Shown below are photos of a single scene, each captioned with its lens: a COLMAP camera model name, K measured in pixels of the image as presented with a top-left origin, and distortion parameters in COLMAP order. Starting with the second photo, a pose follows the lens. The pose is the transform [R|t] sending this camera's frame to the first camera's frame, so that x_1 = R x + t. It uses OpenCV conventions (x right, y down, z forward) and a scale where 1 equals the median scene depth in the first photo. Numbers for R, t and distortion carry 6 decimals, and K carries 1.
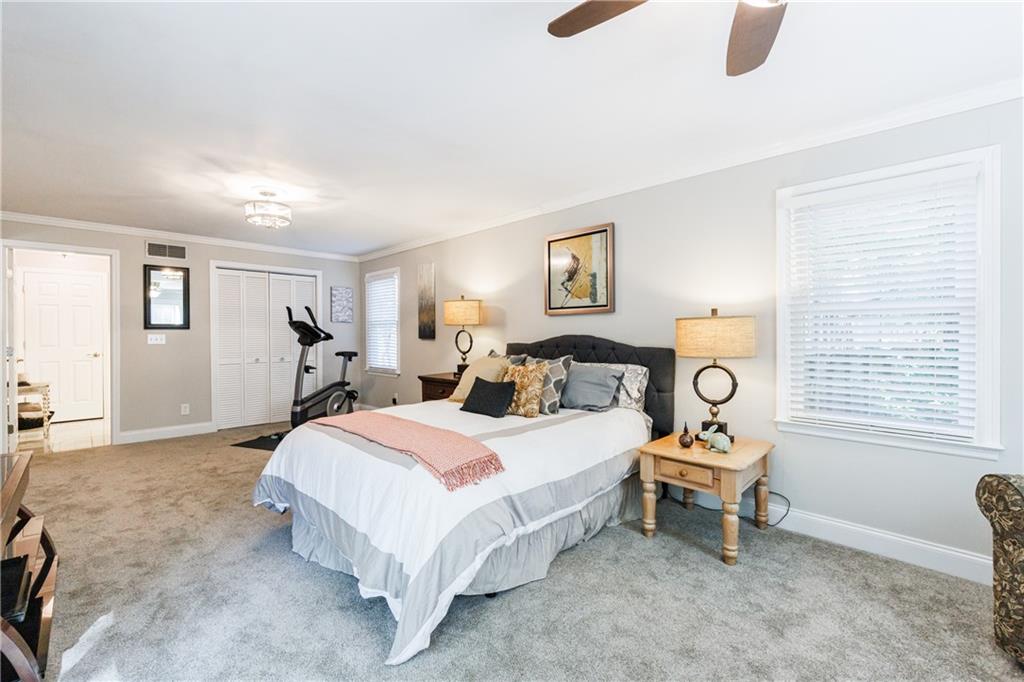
lens RADIAL K [[433.6, 0, 513.4], [0, 433.6, 334.2], [0, 0, 1]] dist [-0.001331, -0.000120]
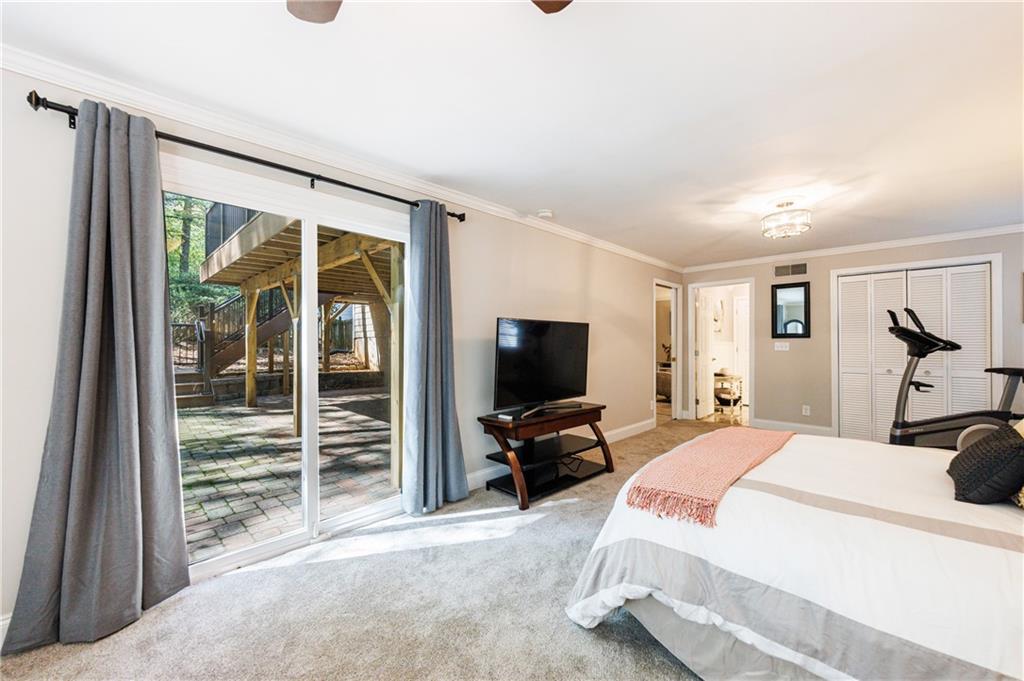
lens RADIAL K [[399.0, 0, 512.3], [0, 399.0, 342.3], [0, 0, 1]] dist [-0.001830, -0.002041]
pose [[0.007080, 0.000776, -0.999975, 0.257382], [0.001565, 0.999998, 0.000787, -0.002180], [0.999974, -0.001571, 0.007079, 0.253297]]
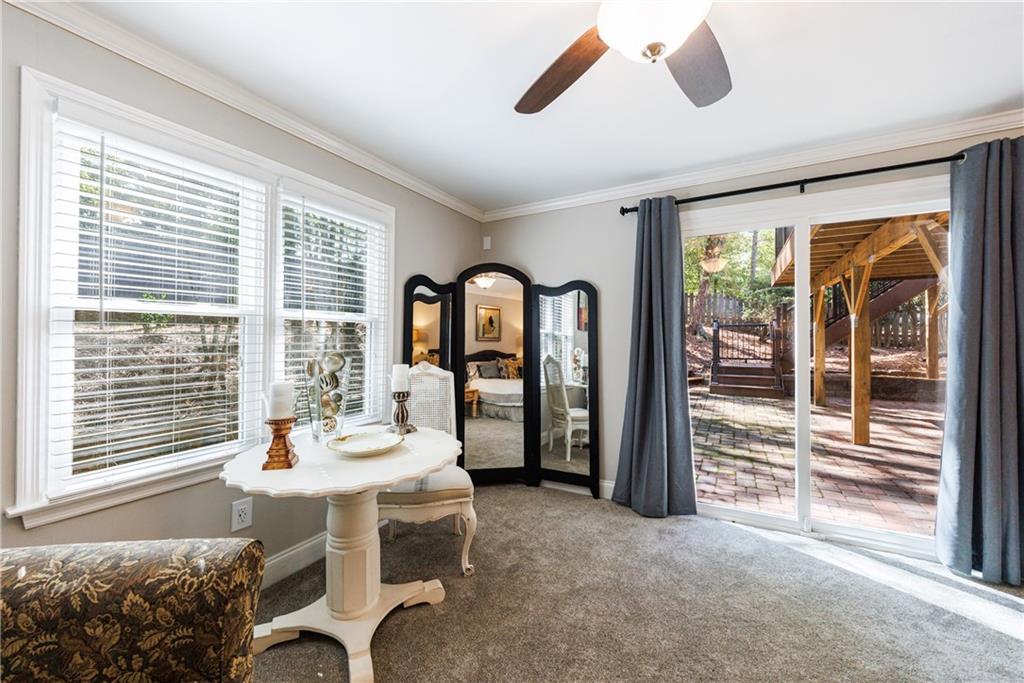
lens RADIAL K [[399.0, 0, 510.4], [0, 399.0, 340.1], [0, 0, 1]] dist [-0.001830, -0.002041]
pose [[-0.960452, 0.000410, -0.278446, 0.264119], [0.000220, 1.000000, 0.000713, -0.004043], [0.278446, 0.000623, -0.960452, 0.388444]]
